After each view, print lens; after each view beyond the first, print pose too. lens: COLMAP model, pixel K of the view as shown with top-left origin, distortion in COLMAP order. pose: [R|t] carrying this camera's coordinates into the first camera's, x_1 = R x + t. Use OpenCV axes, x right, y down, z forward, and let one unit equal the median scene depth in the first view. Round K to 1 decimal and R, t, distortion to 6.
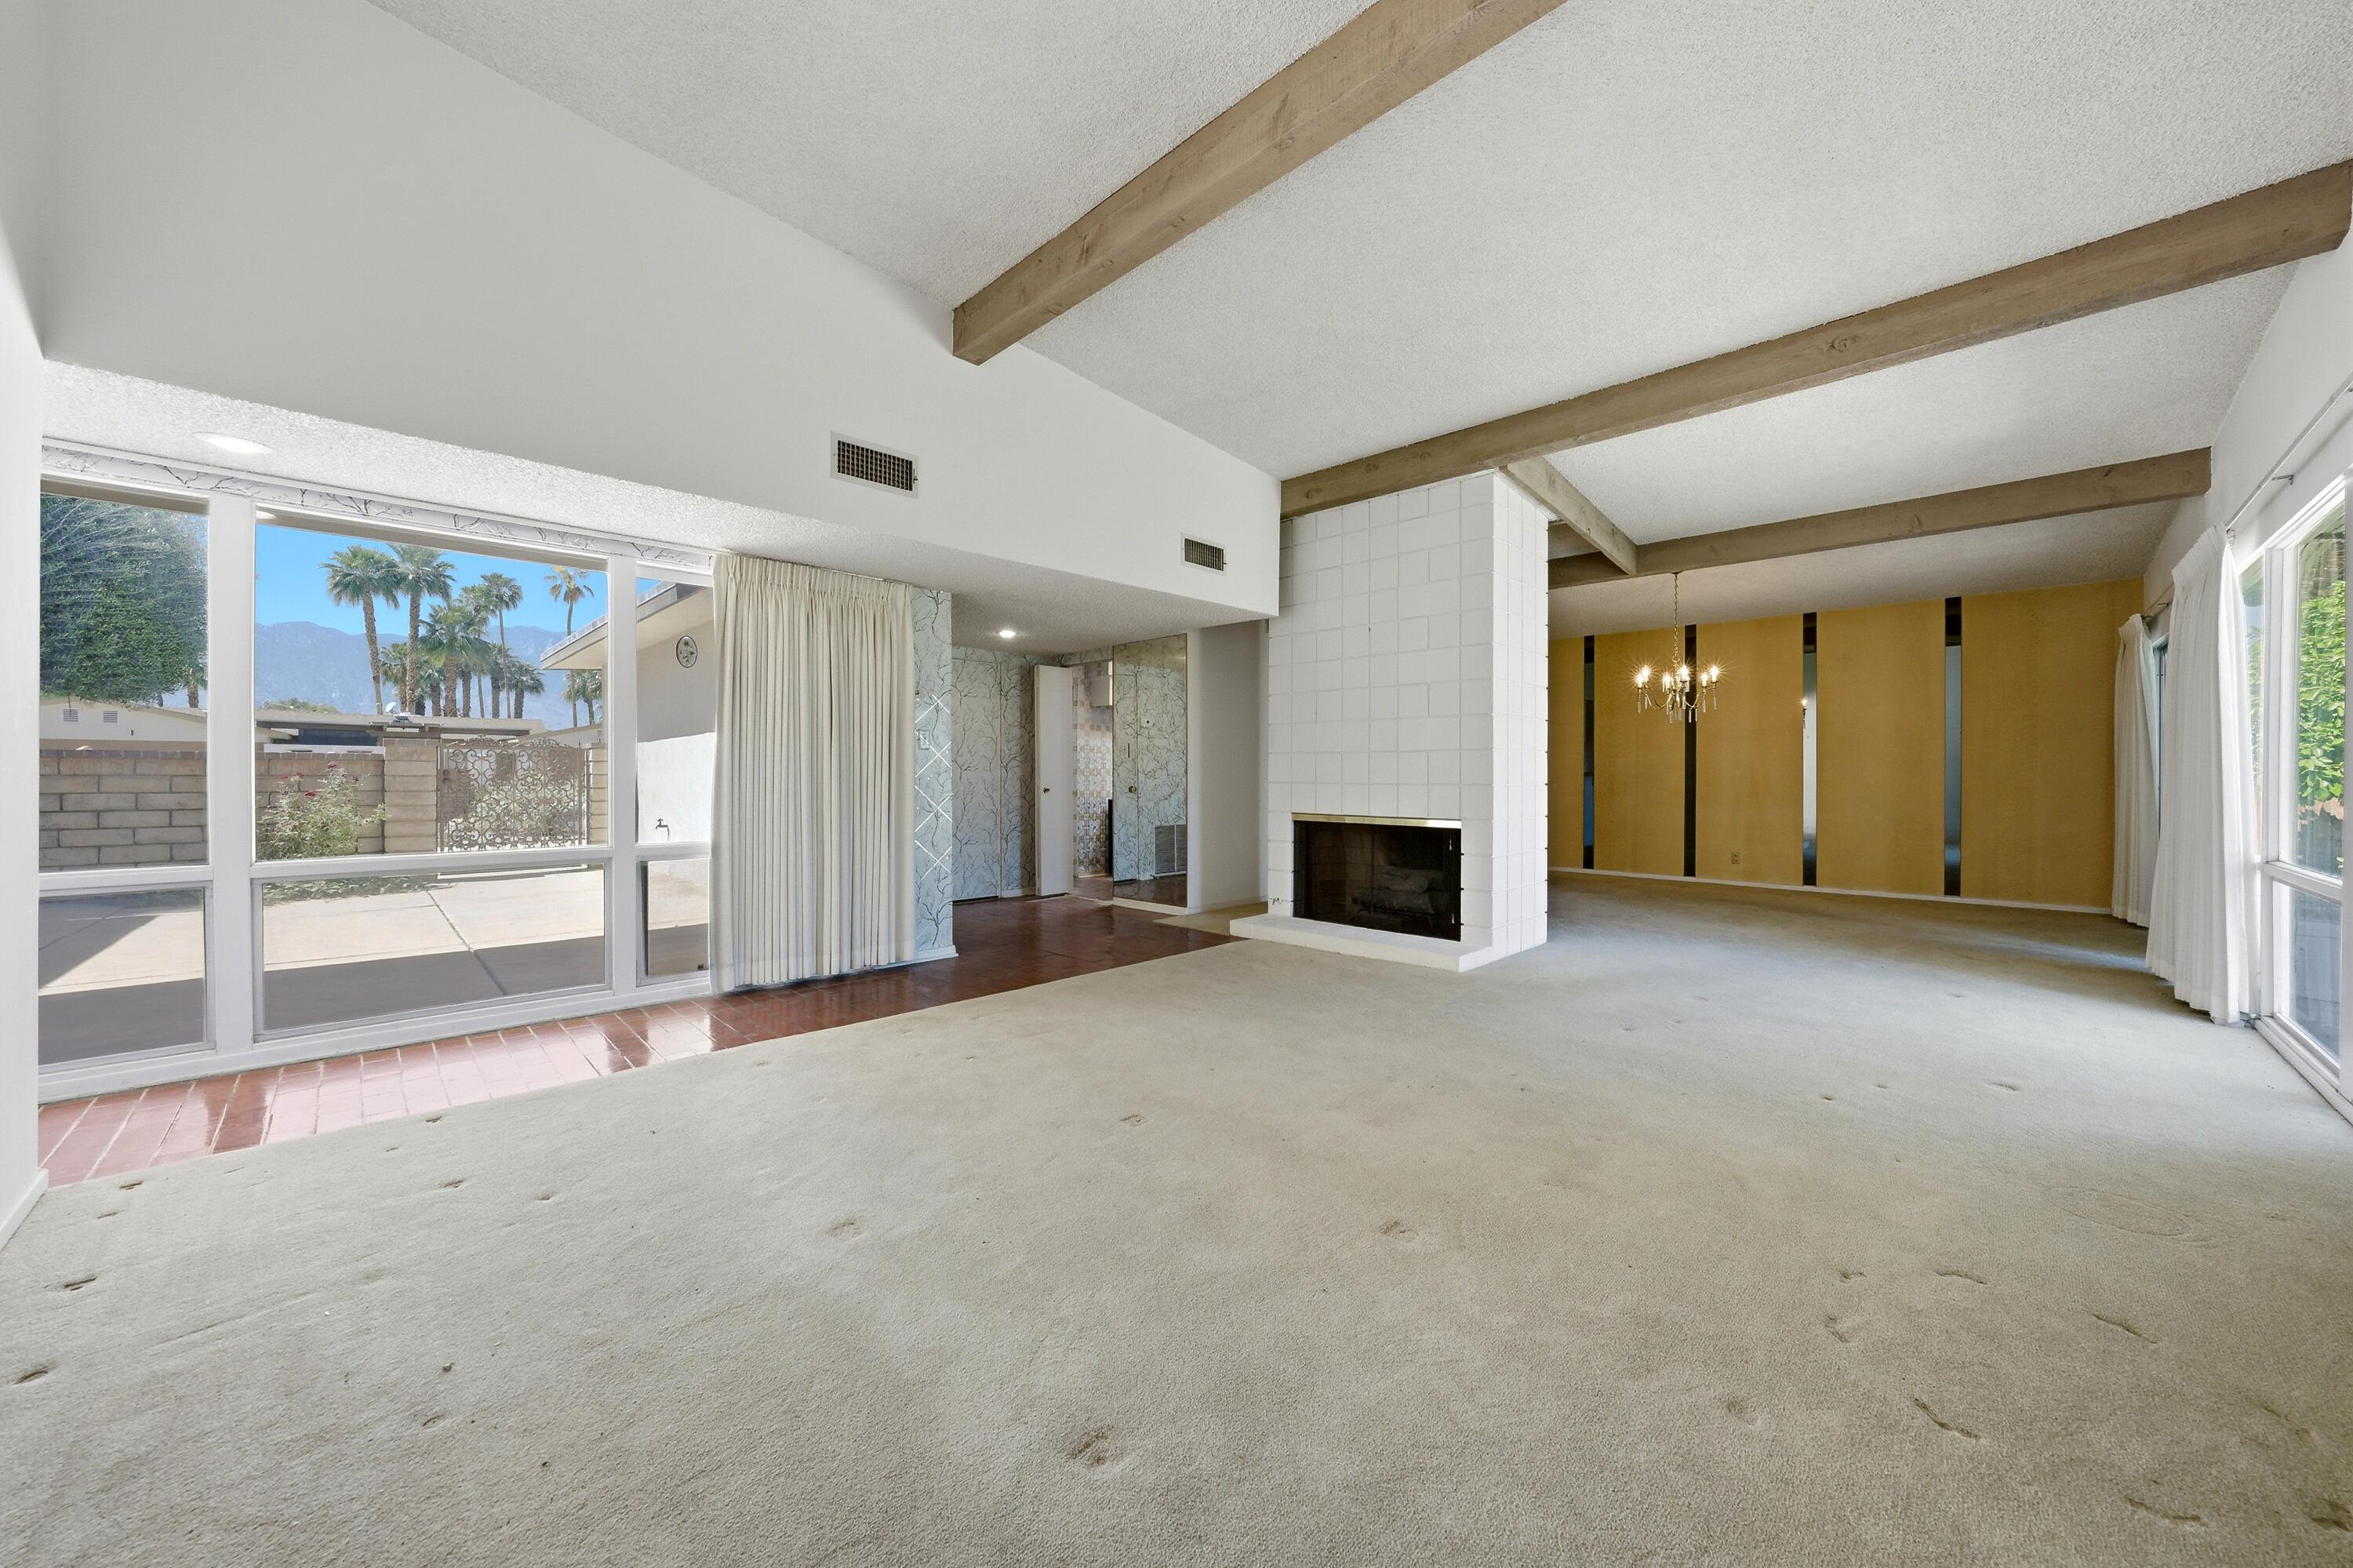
lens RADIAL K [[847.3, 0, 1176.8], [0, 847.3, 779.9], [0, 0, 1]] dist [-0.028297, 0.007112]
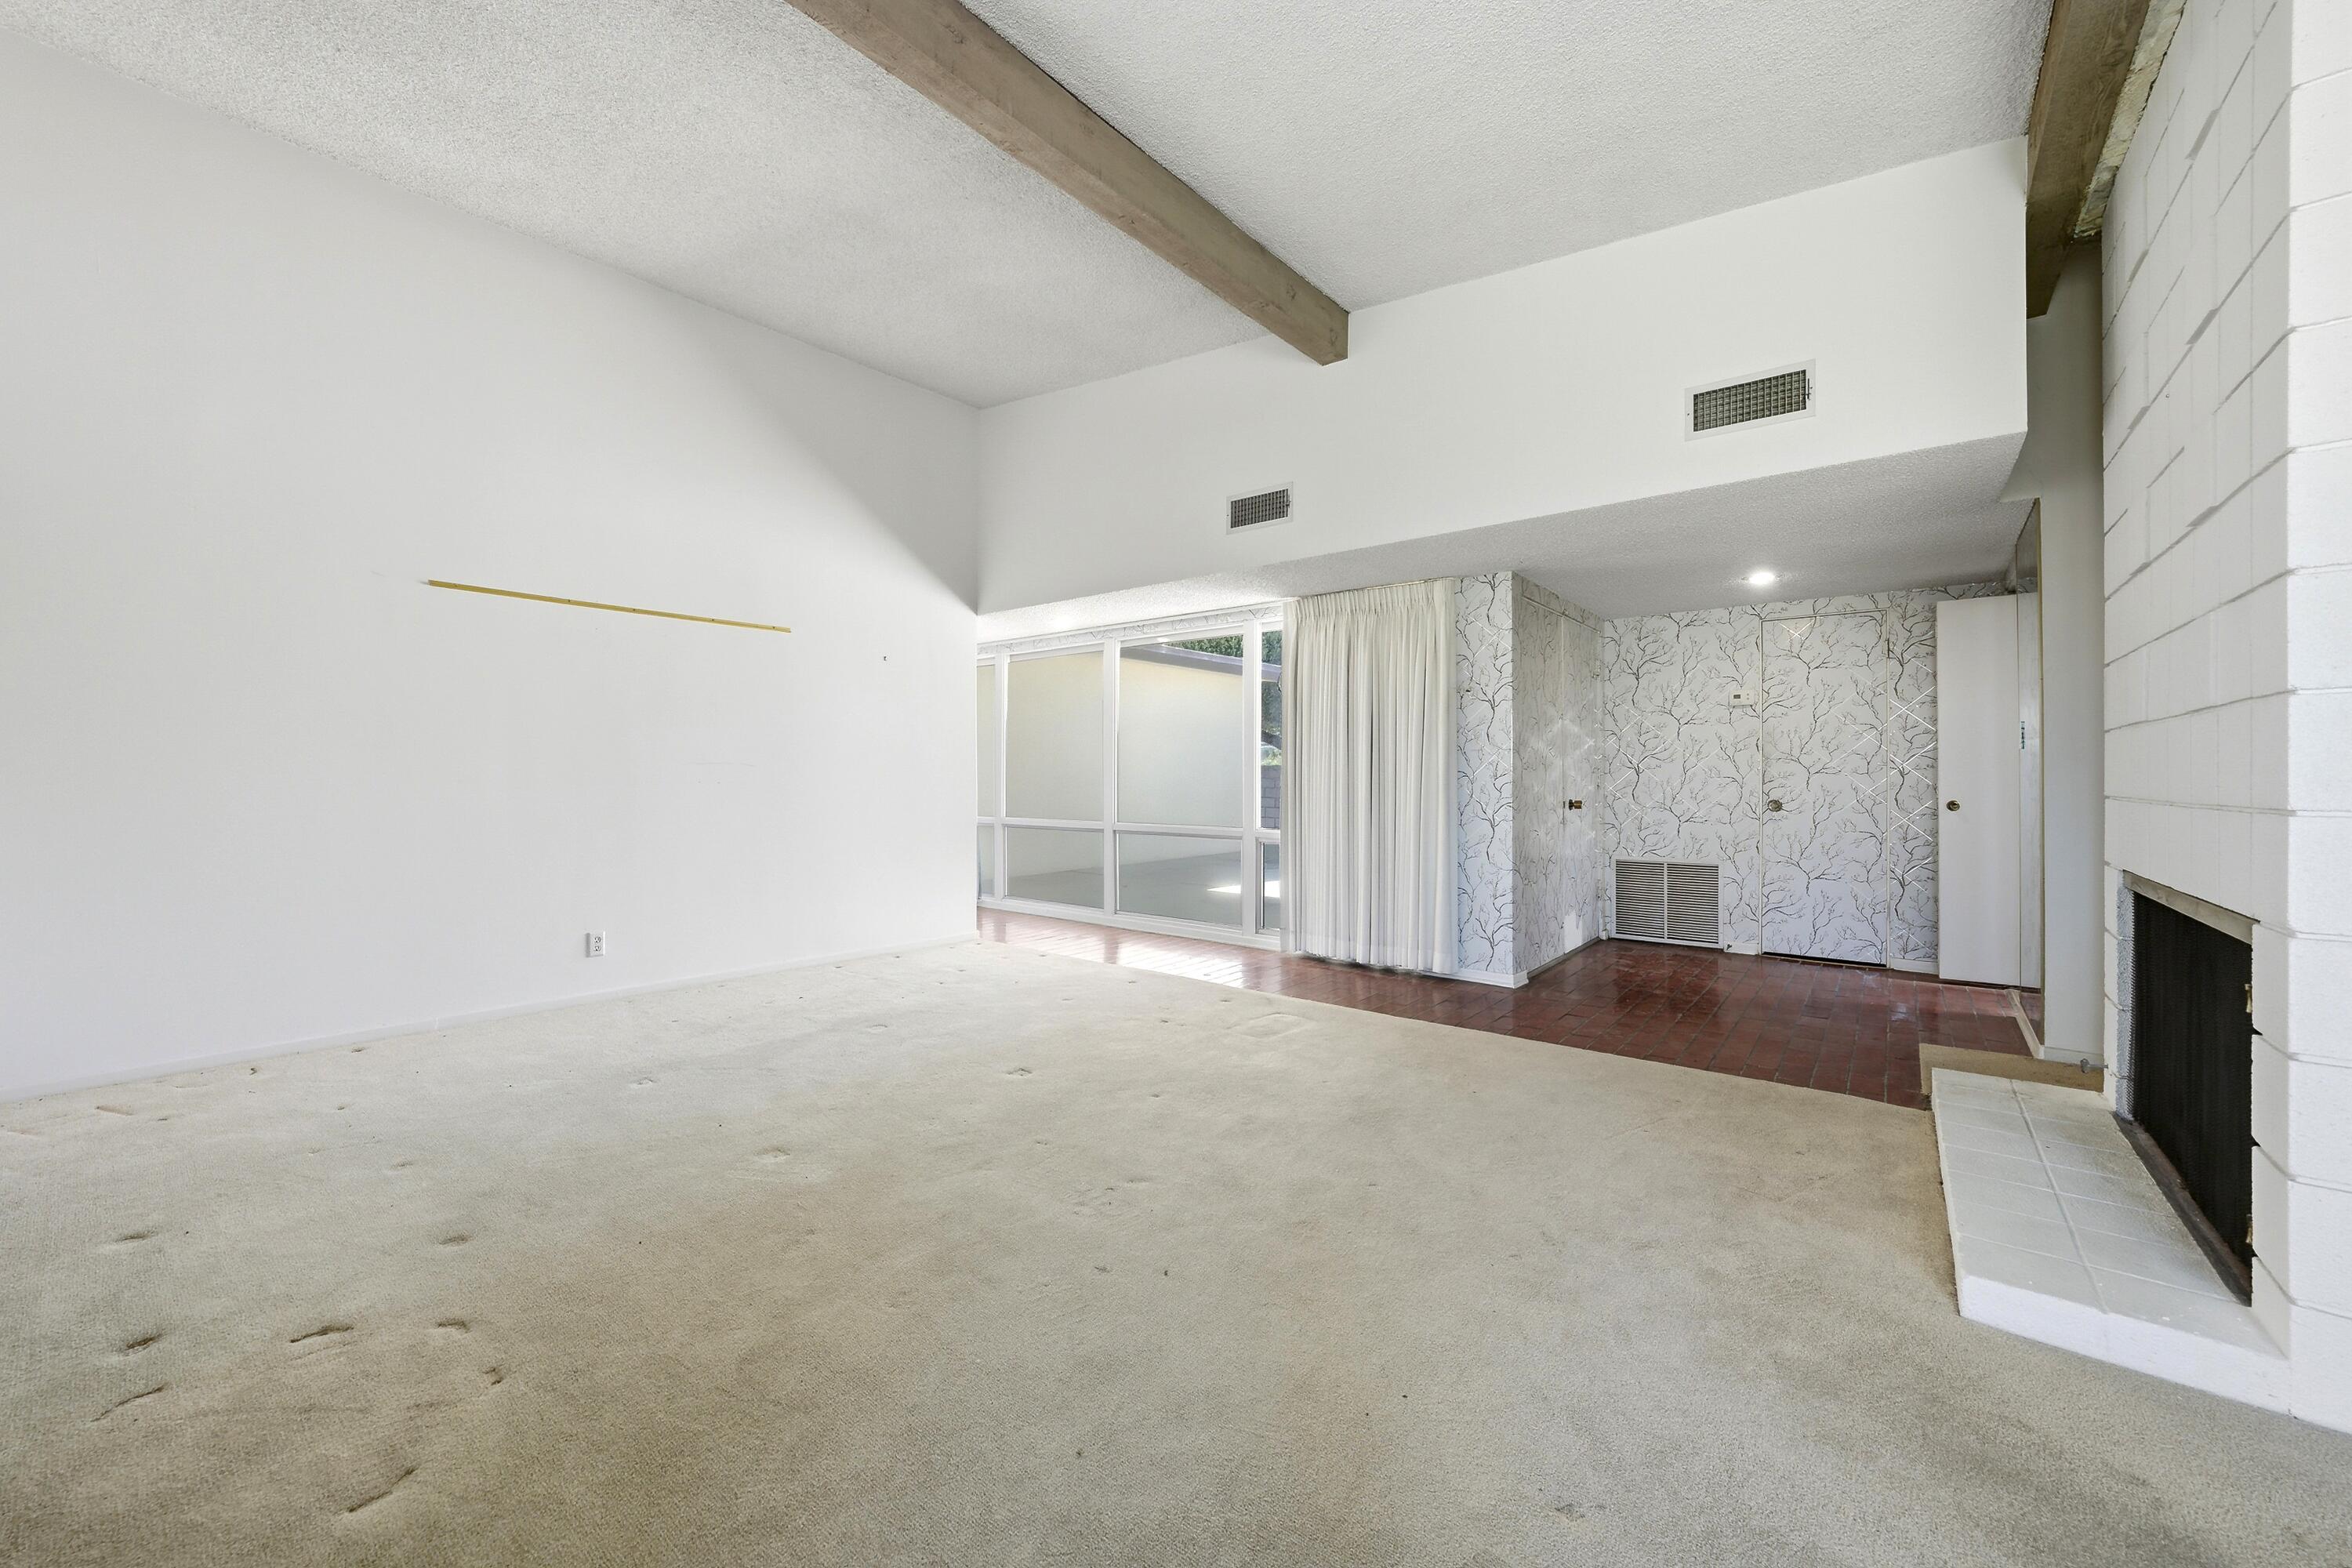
lens RADIAL K [[889.2, 0, 1175.8], [0, 889.2, 765.0], [0, 0, 1]] dist [-0.000216, 0.000028]
pose [[0.108431, -0.014295, -0.994001, 0.609668], [-0.011233, 0.999815, -0.015604, -0.000835], [0.994041, 0.012858, 0.108250, 0.553361]]
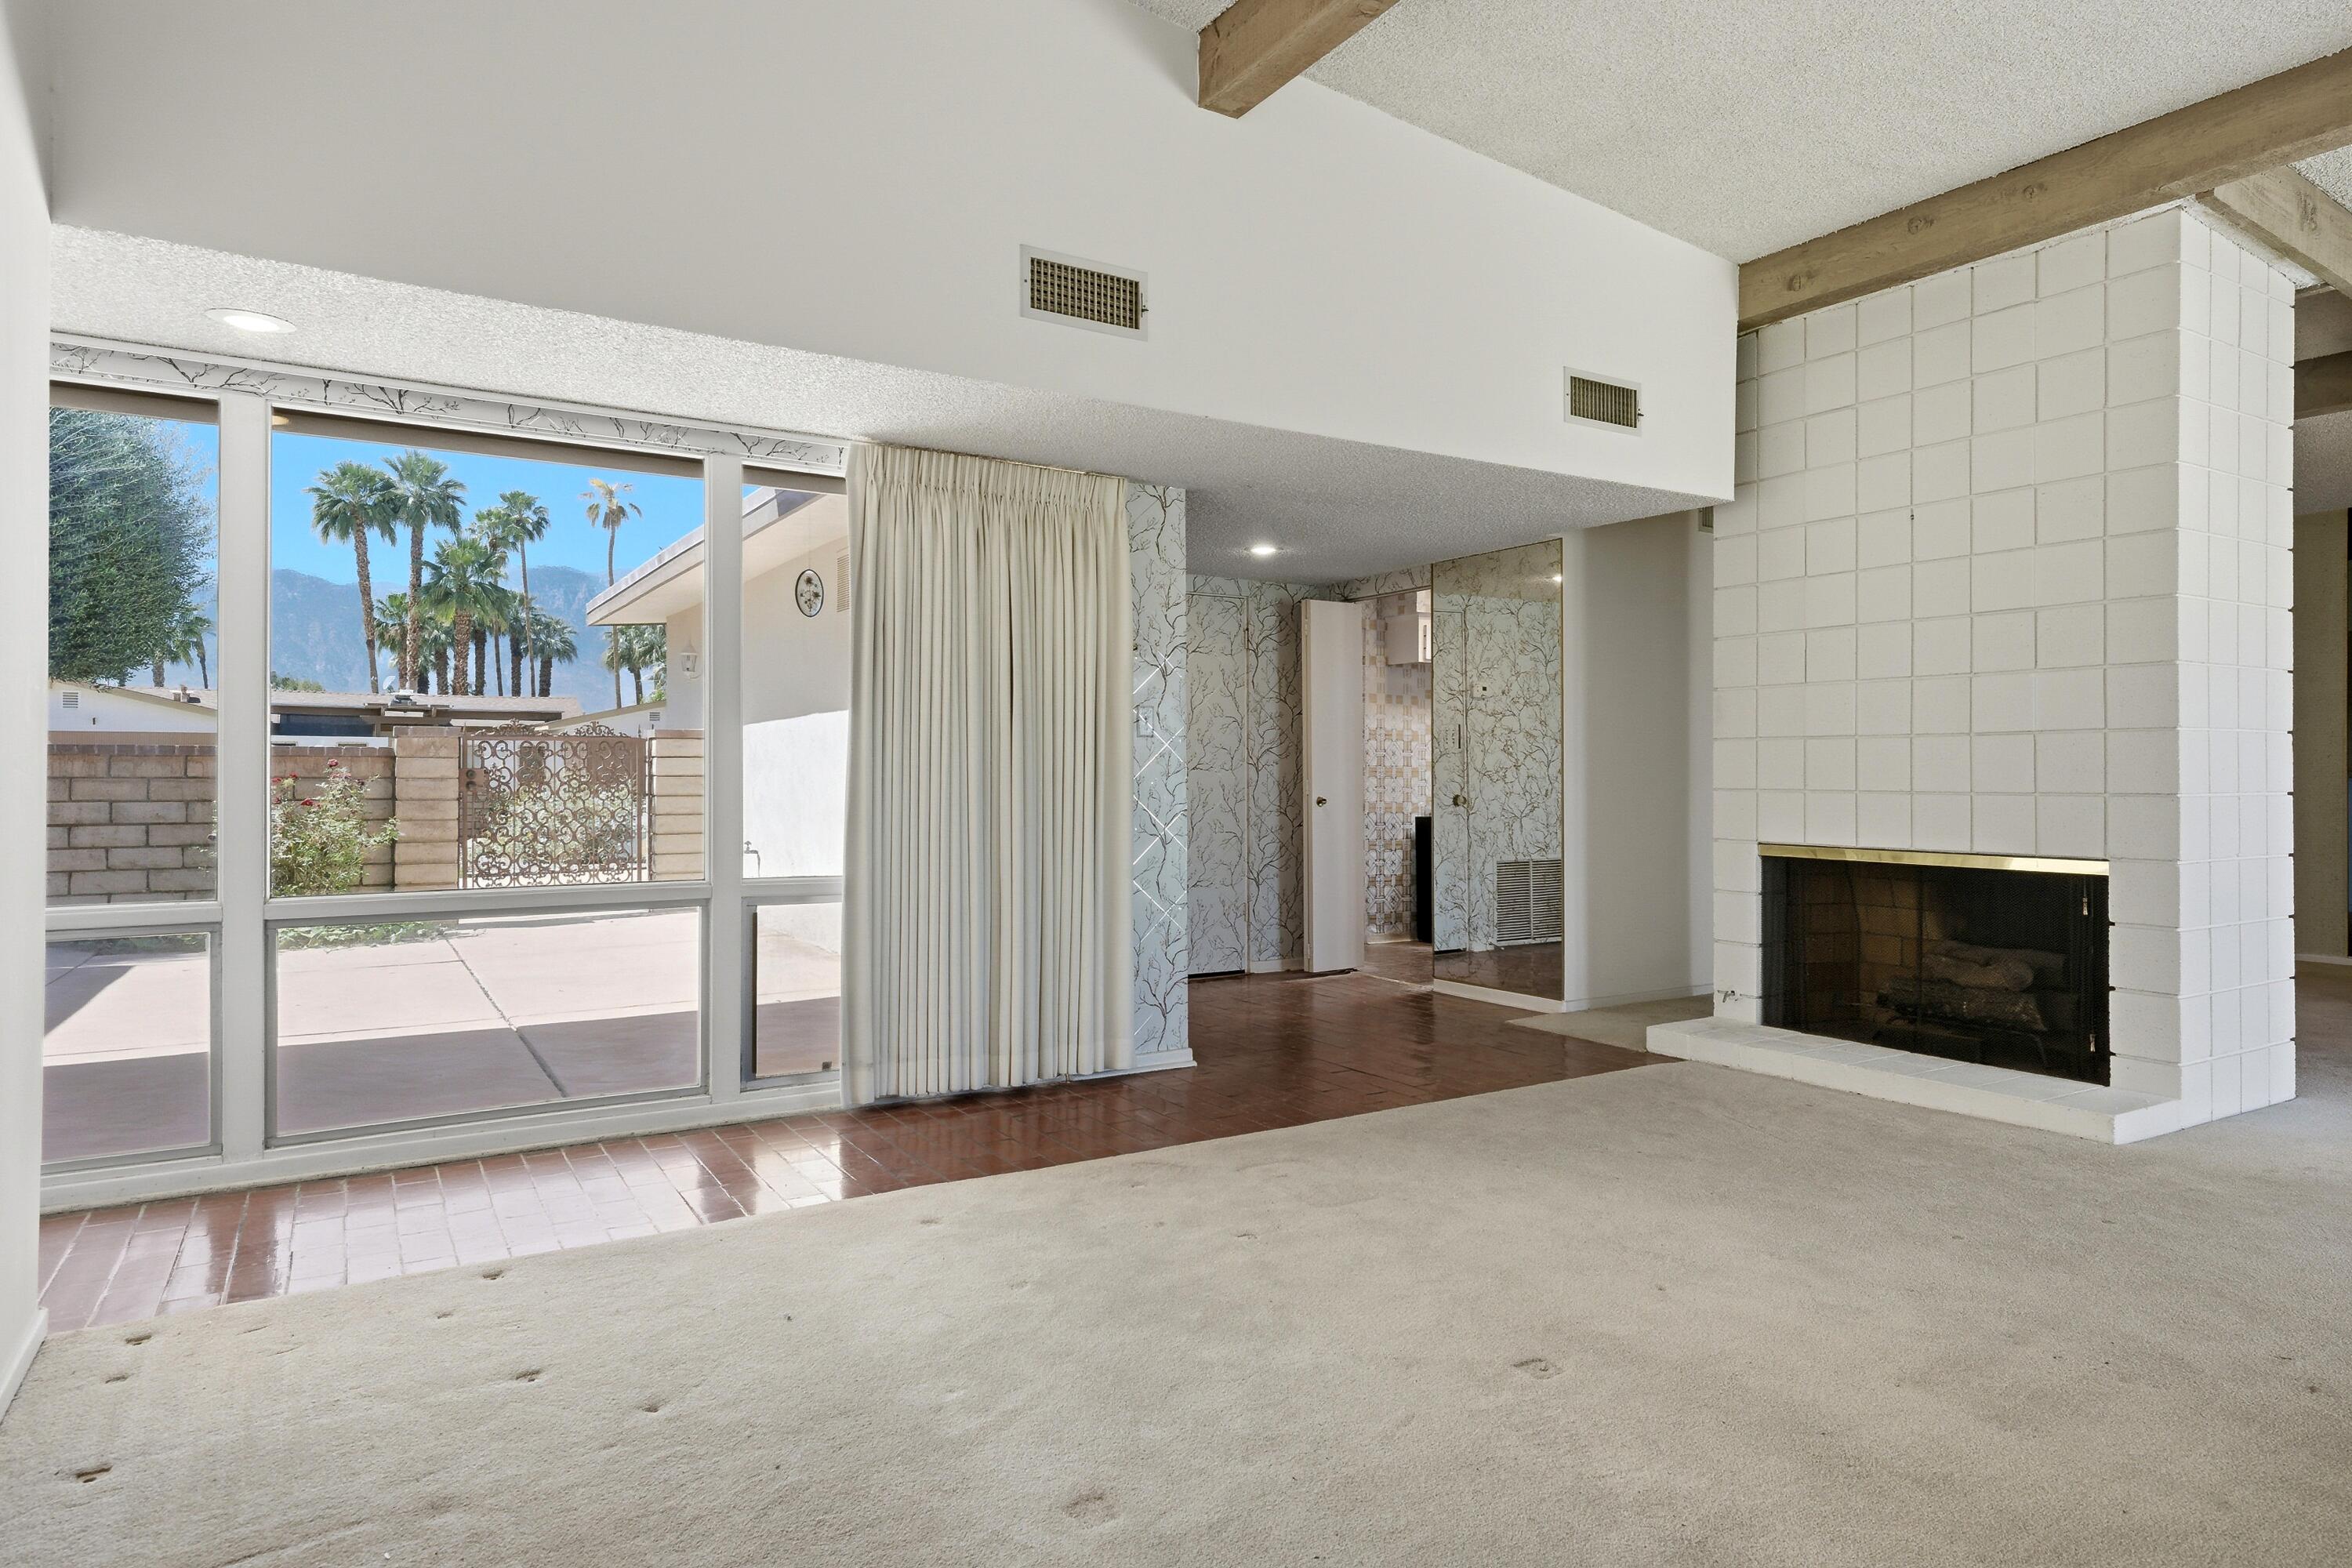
lens RADIAL K [[1365.5, 0, 1174.6], [0, 1365.5, 766.8], [0, 0, 1]] dist [0.020009, 0.000215]
pose [[0.972282, -0.002081, -0.233803, -0.036257], [-0.000970, 0.999916, -0.012934, 0.000083], [0.233811, 0.012802, 0.972198, 0.006263]]
